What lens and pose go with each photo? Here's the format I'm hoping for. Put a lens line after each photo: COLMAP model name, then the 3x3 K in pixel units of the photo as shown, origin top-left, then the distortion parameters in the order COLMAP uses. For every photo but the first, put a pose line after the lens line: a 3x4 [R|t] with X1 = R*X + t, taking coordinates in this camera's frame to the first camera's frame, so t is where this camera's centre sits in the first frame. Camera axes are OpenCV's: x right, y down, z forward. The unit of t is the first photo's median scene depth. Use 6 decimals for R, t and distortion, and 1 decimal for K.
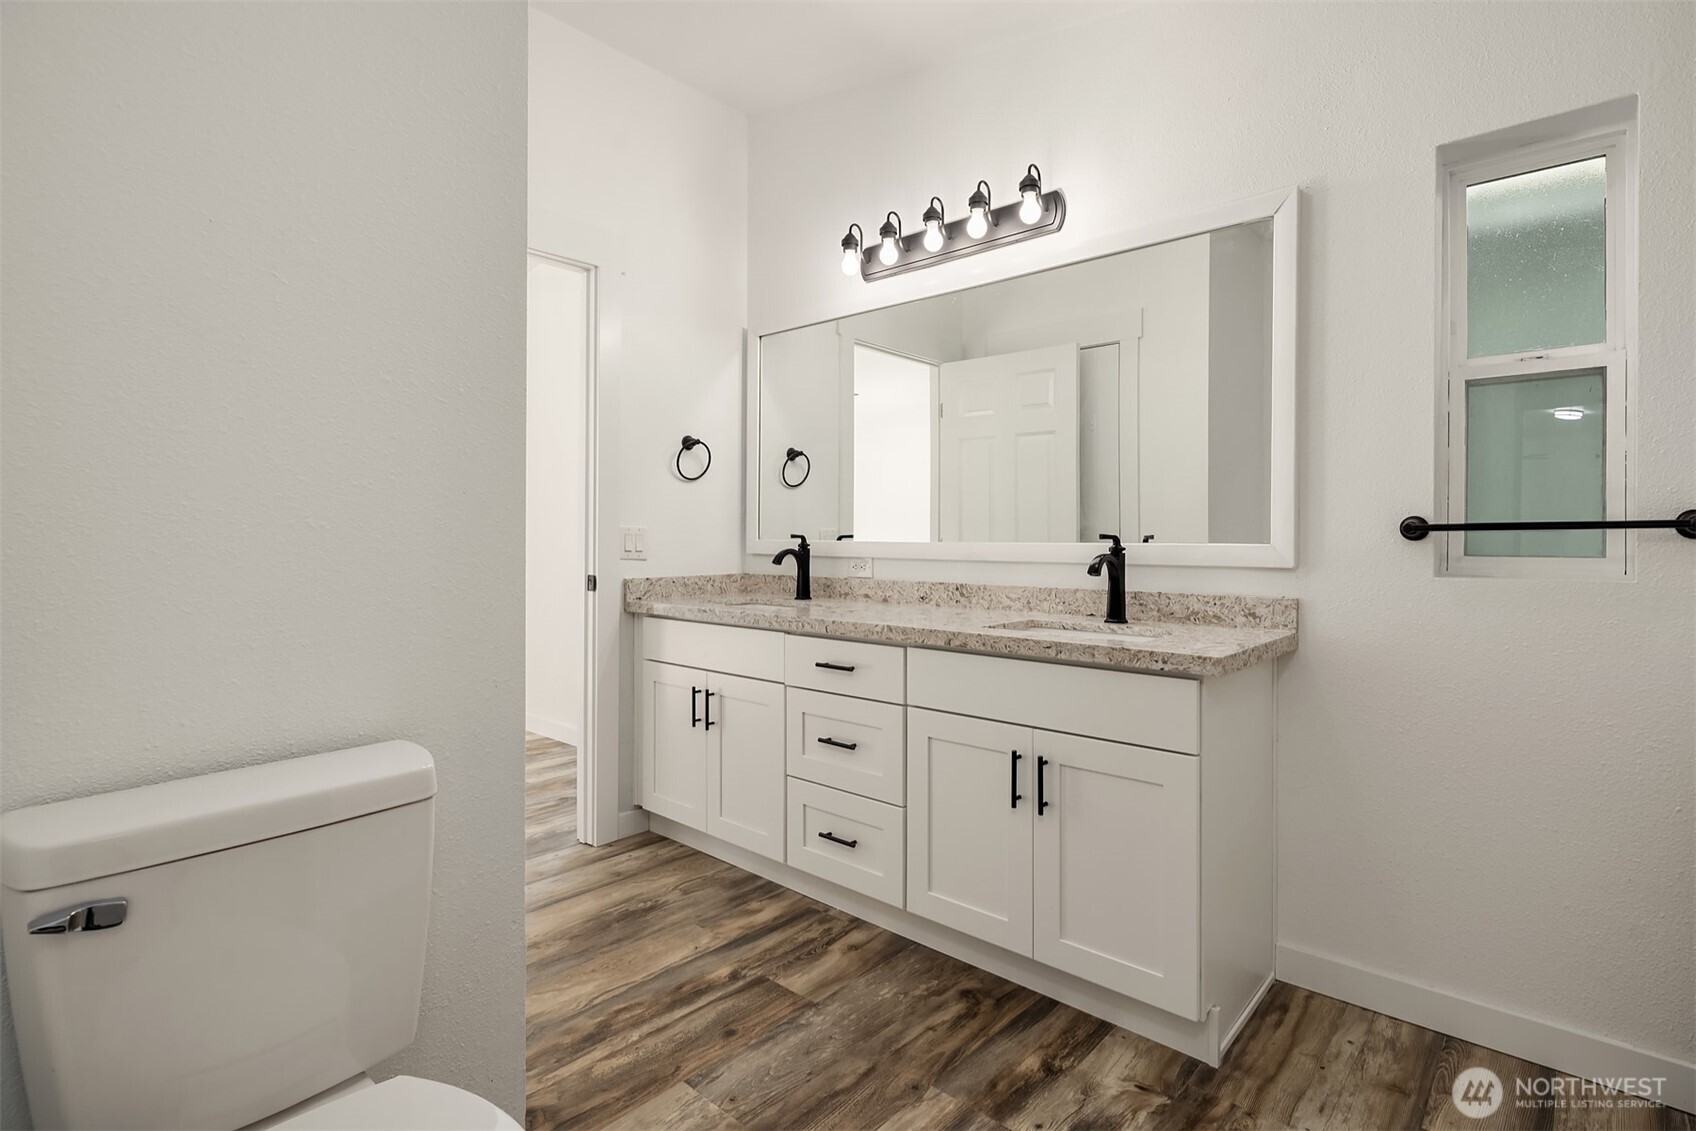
lens RADIAL K [[821.6, 0, 838.7], [0, 821.6, 532.3], [0, 0, 1]] dist [-0.000369, -0.002616]
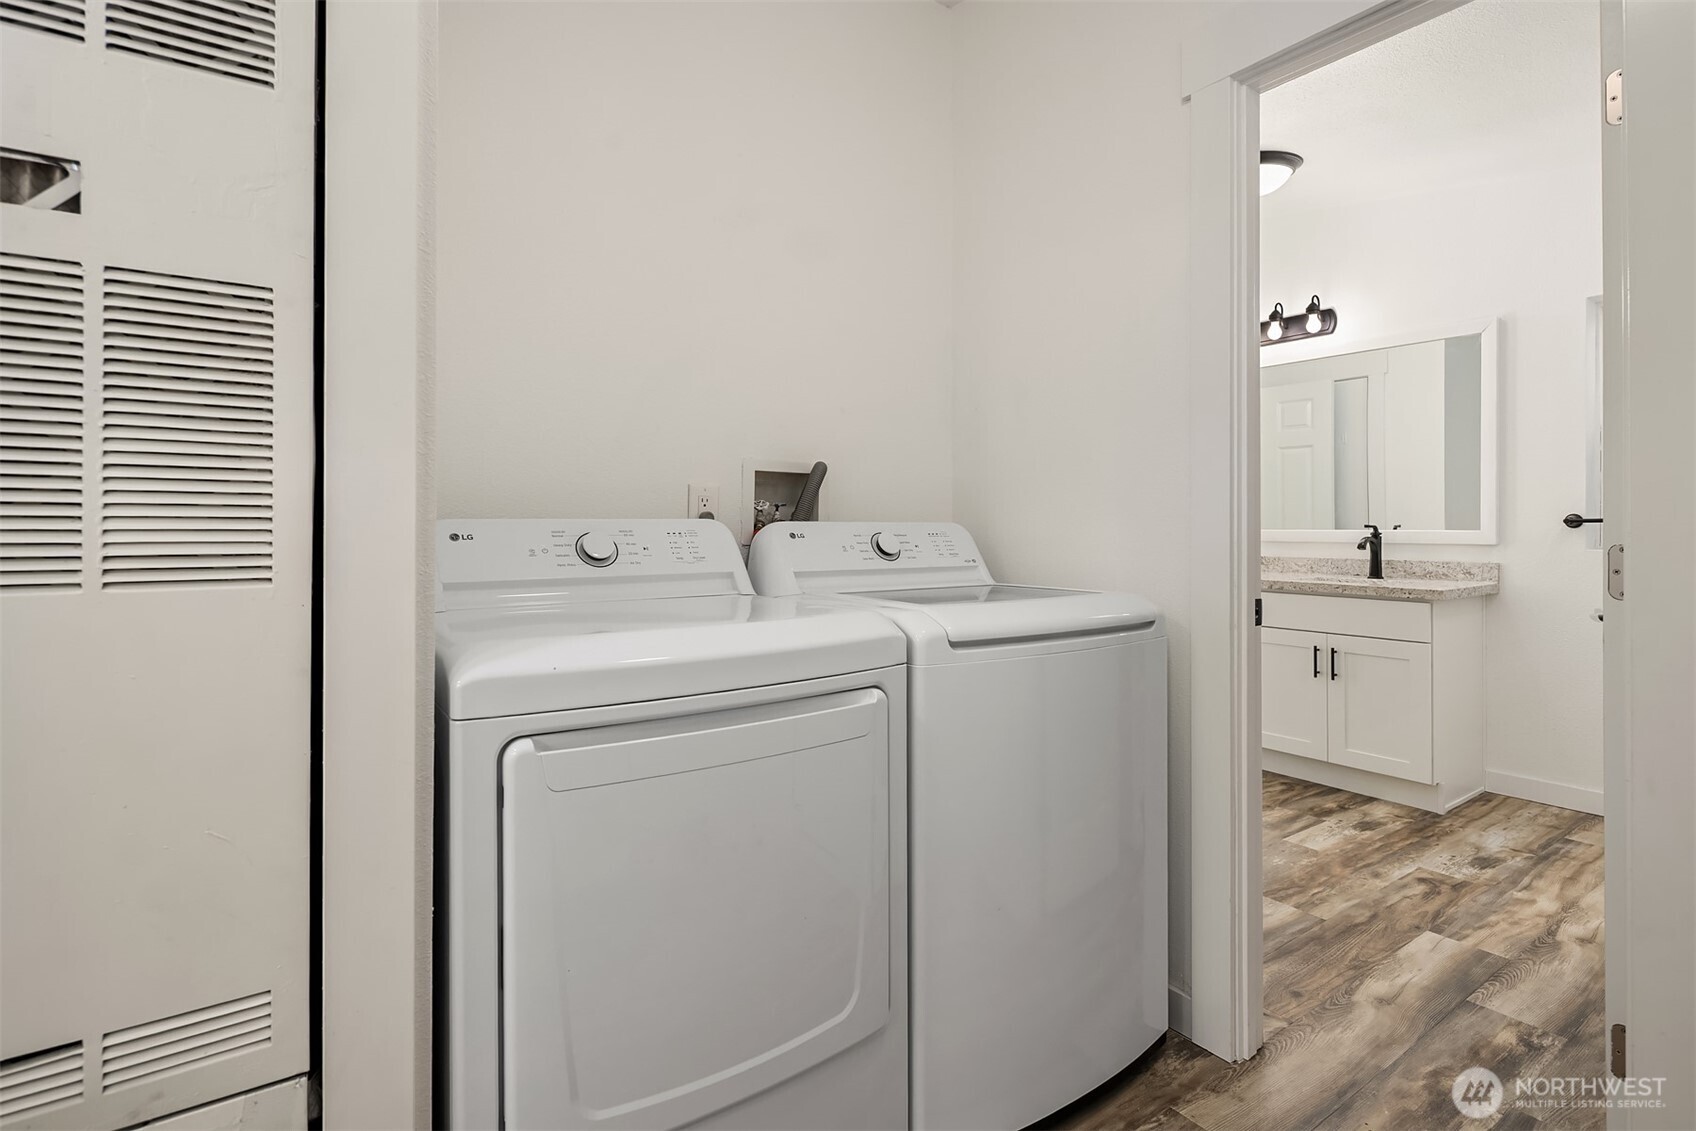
lens RADIAL K [[821.6, 0, 837.7], [0, 821.6, 520.7], [0, 0, 1]] dist [-0.000369, -0.002616]
pose [[0.974528, -0.005303, -0.224203, -0.371956], [0.005471, 0.999985, 0.000130, -0.012914], [0.224199, -0.001353, 0.974542, -0.914757]]
